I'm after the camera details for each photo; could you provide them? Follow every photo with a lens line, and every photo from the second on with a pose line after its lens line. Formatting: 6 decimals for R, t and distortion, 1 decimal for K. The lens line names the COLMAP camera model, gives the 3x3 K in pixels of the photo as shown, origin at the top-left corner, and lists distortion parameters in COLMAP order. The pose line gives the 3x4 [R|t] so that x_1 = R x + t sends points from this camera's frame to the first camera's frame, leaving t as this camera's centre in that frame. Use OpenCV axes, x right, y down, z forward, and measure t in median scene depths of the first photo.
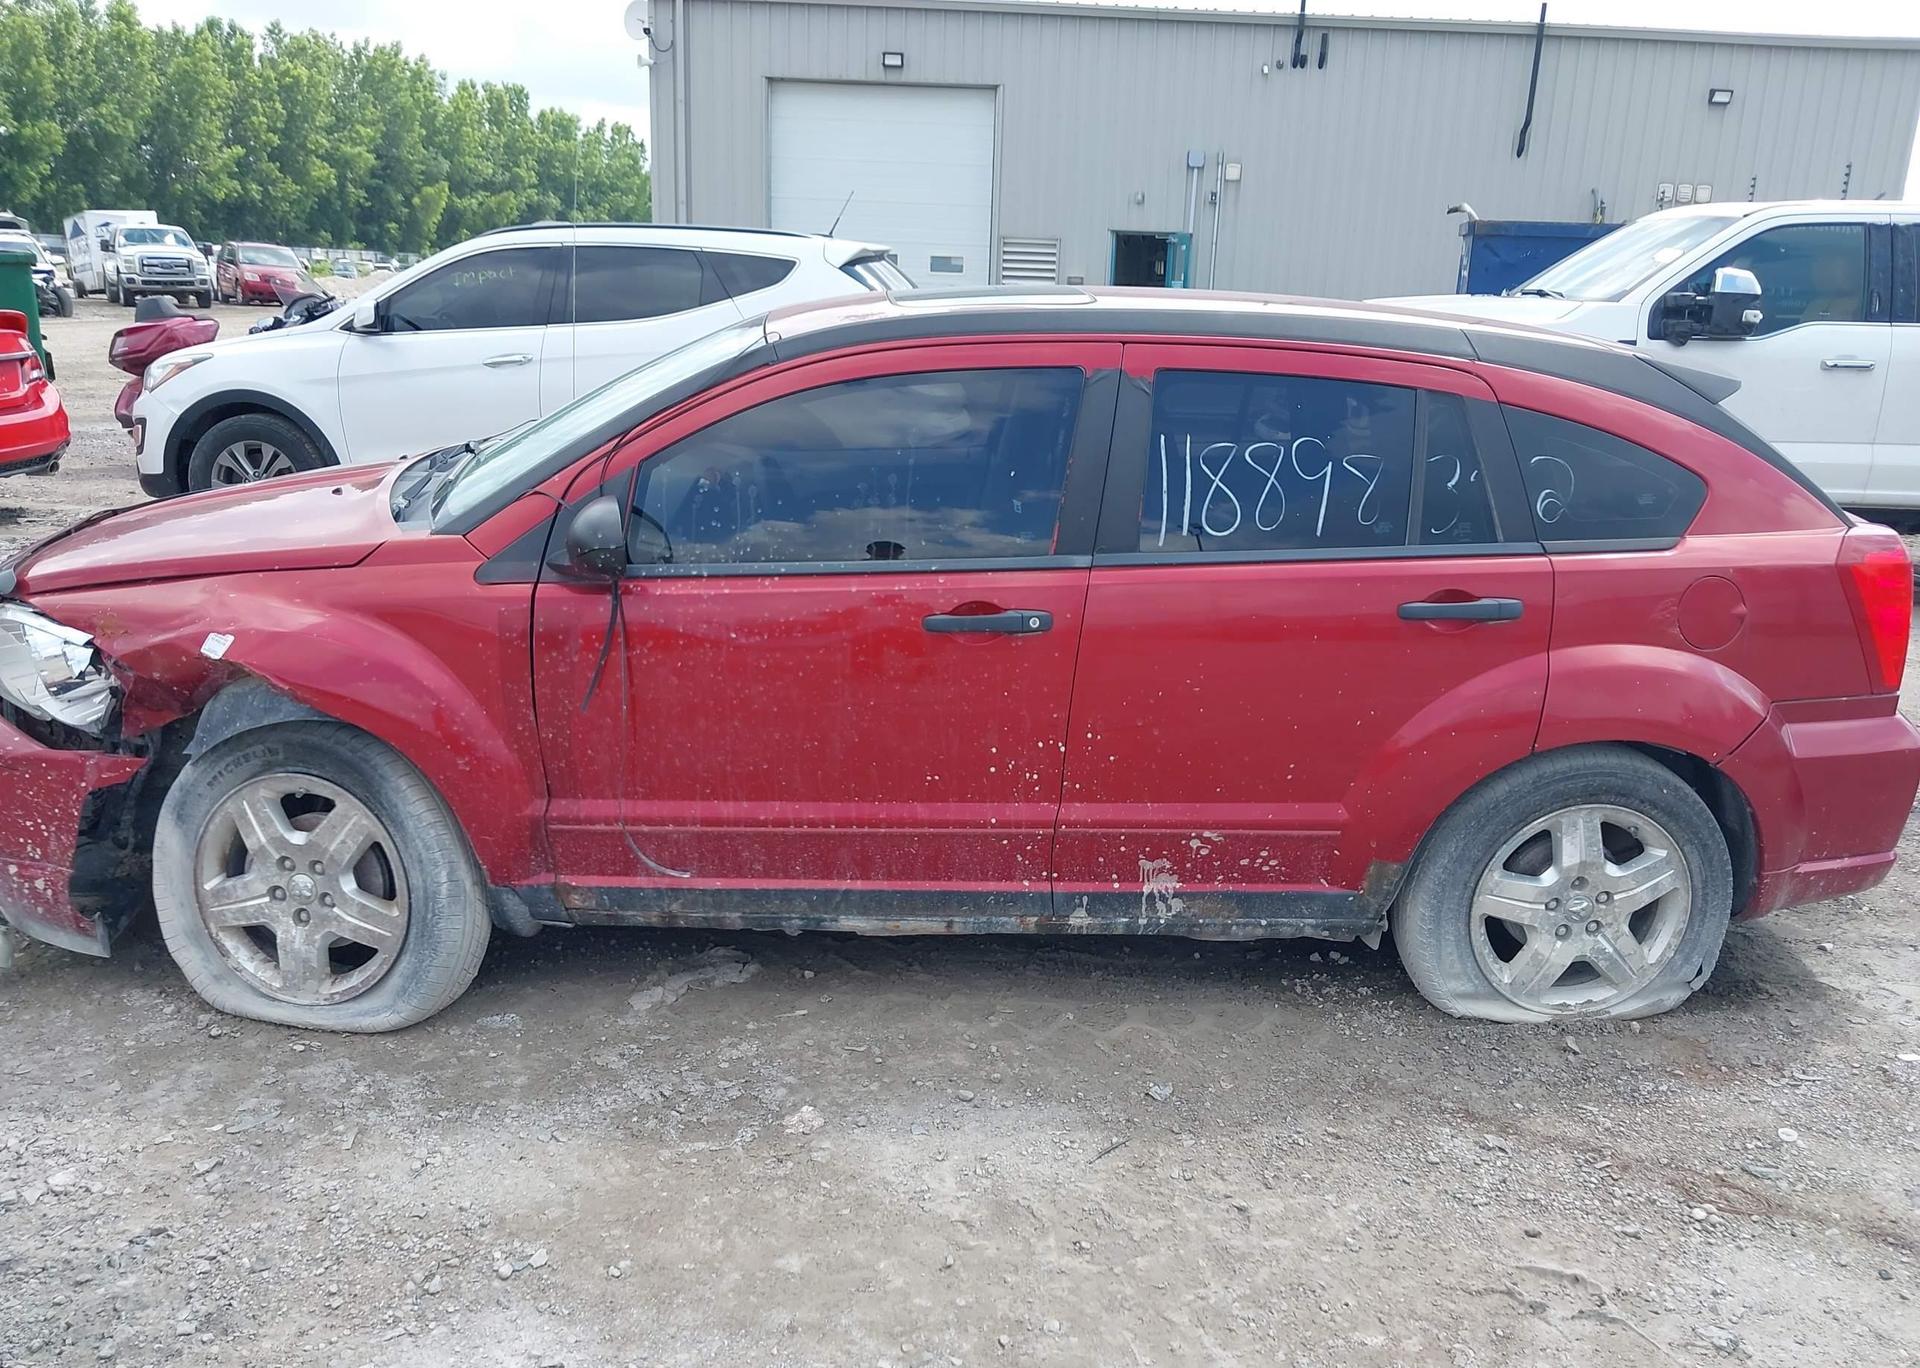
lens RADIAL K [[1521.1, 0, 978.5], [0, 1521.1, 729.9], [0, 0, 1]] dist [0.000302, -0.012761]
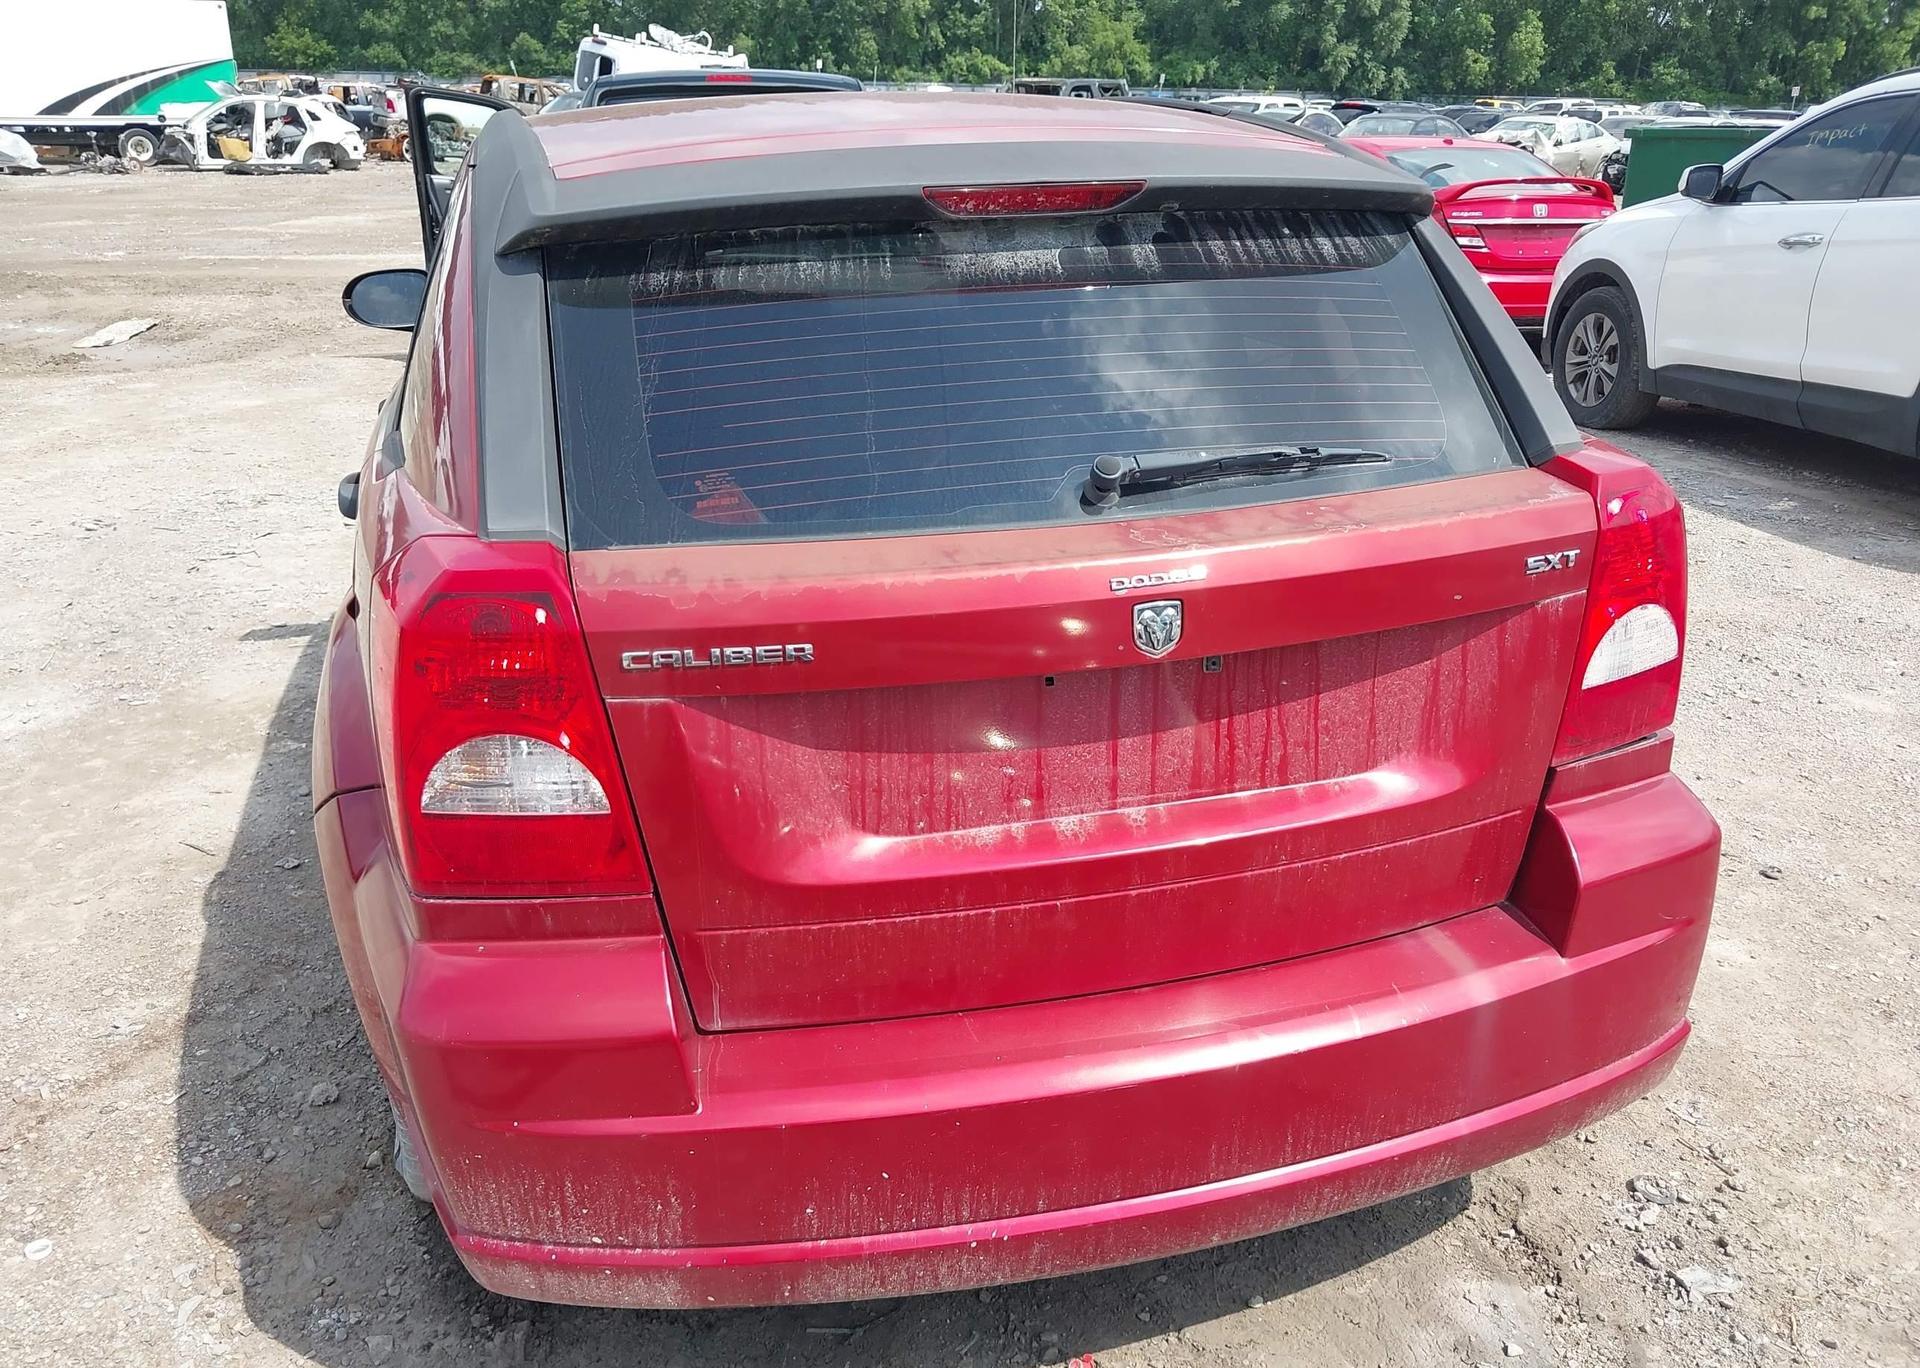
lens RADIAL K [[1521.1, 0, 978.5], [0, 1521.1, 729.9], [0, 0, 1]] dist [0.000302, -0.012761]
pose [[0.218603, 0.339081, -0.915007, 1.094432], [-0.284507, 0.919093, 0.272624, -0.257616], [0.933418, 0.200730, 0.297387, 1.042459]]
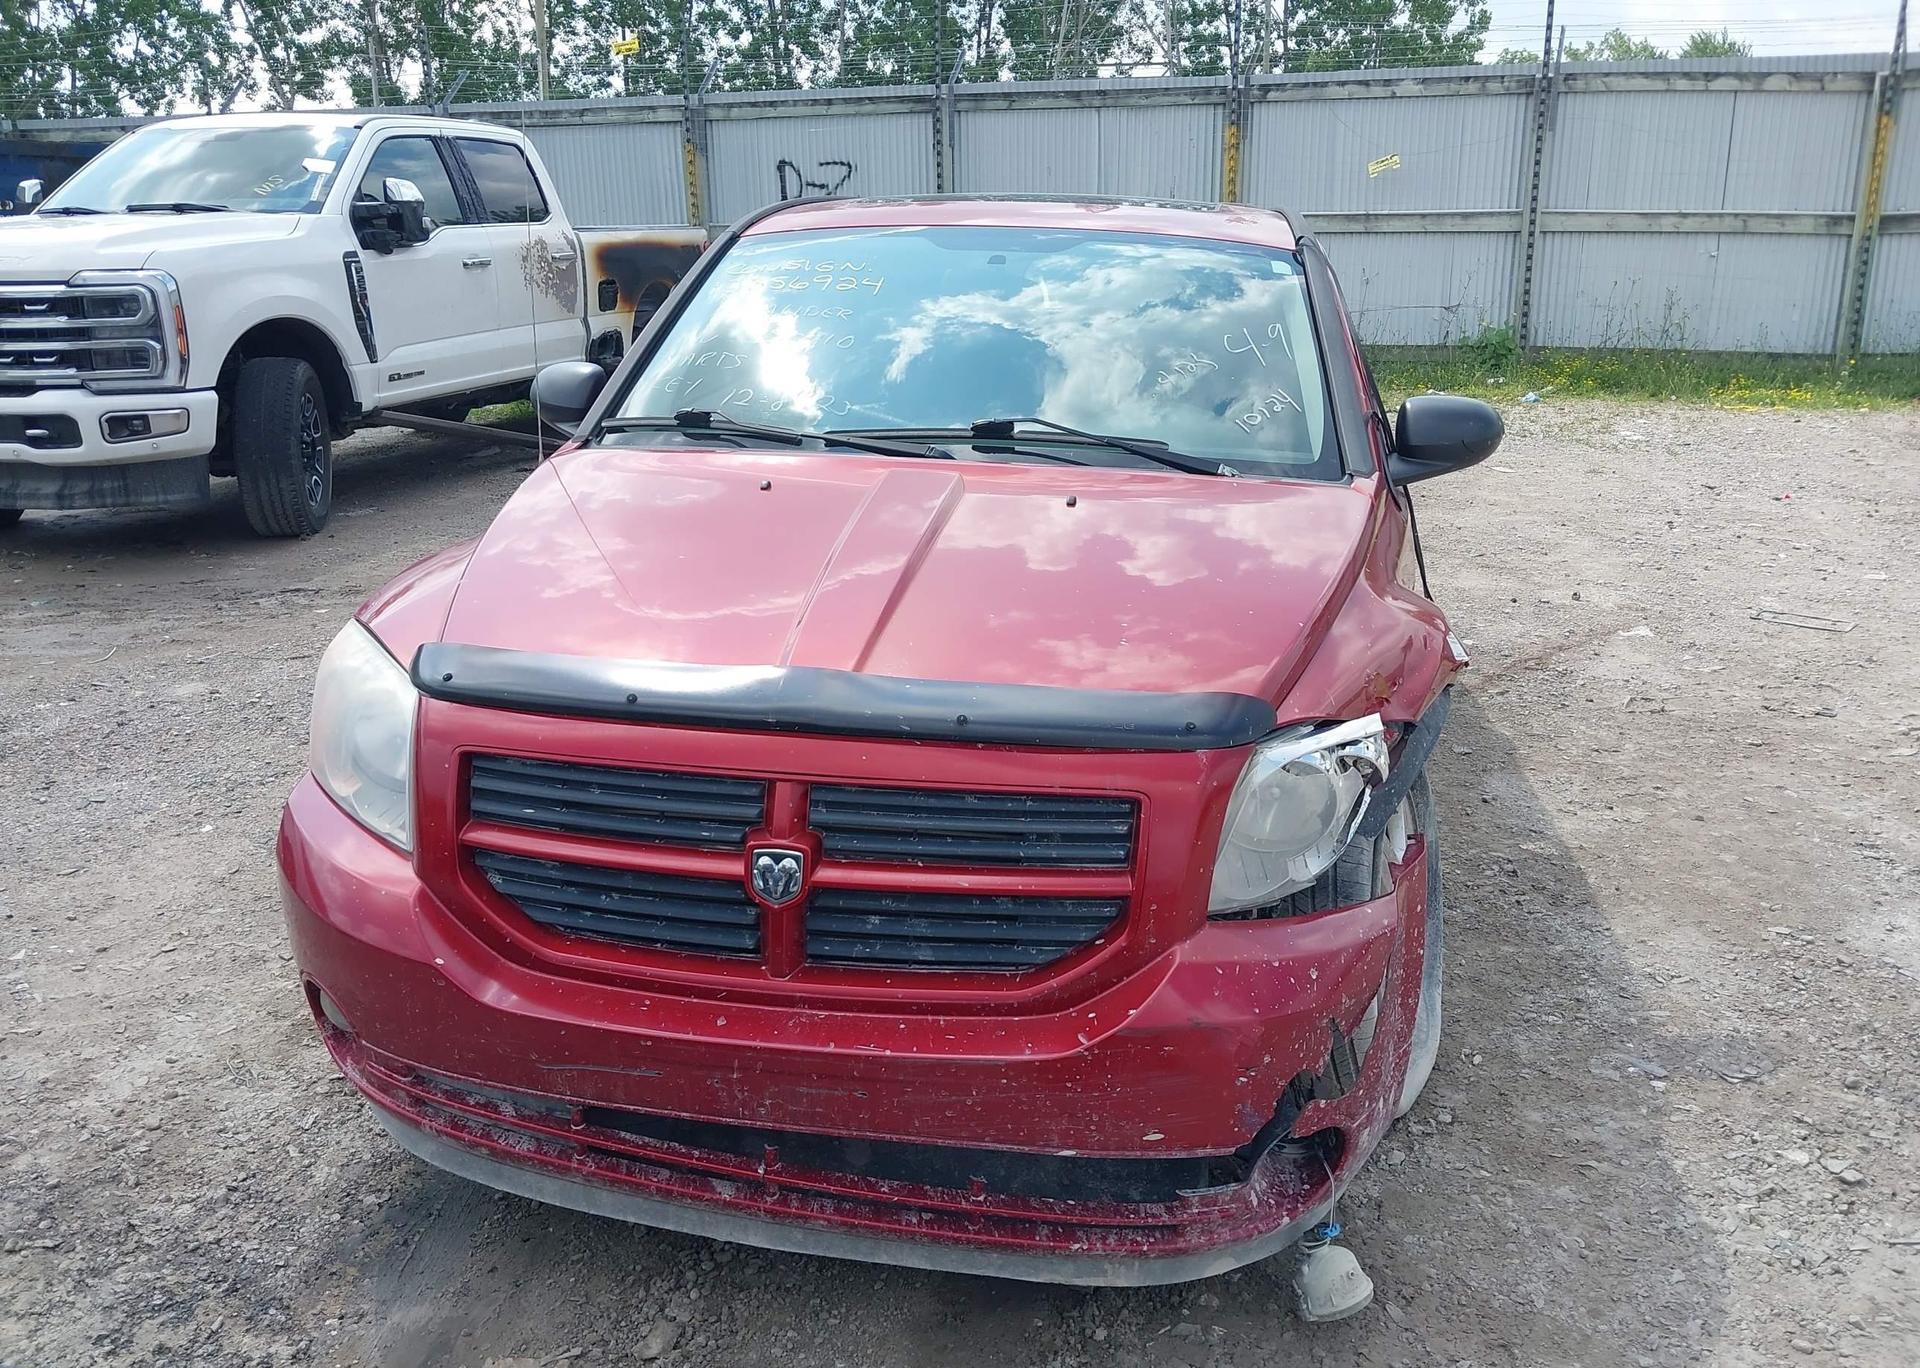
lens RADIAL K [[1562.4, 0, 953.4], [0, 1562.4, 680.3], [0, 0, 1]] dist [-0.003429, 0.001985]
pose [[0.229036, -0.311749, 0.922147, -1.241206], [0.297348, 0.924455, 0.238677, -0.295404], [-0.926891, 0.219533, 0.304431, 0.915662]]
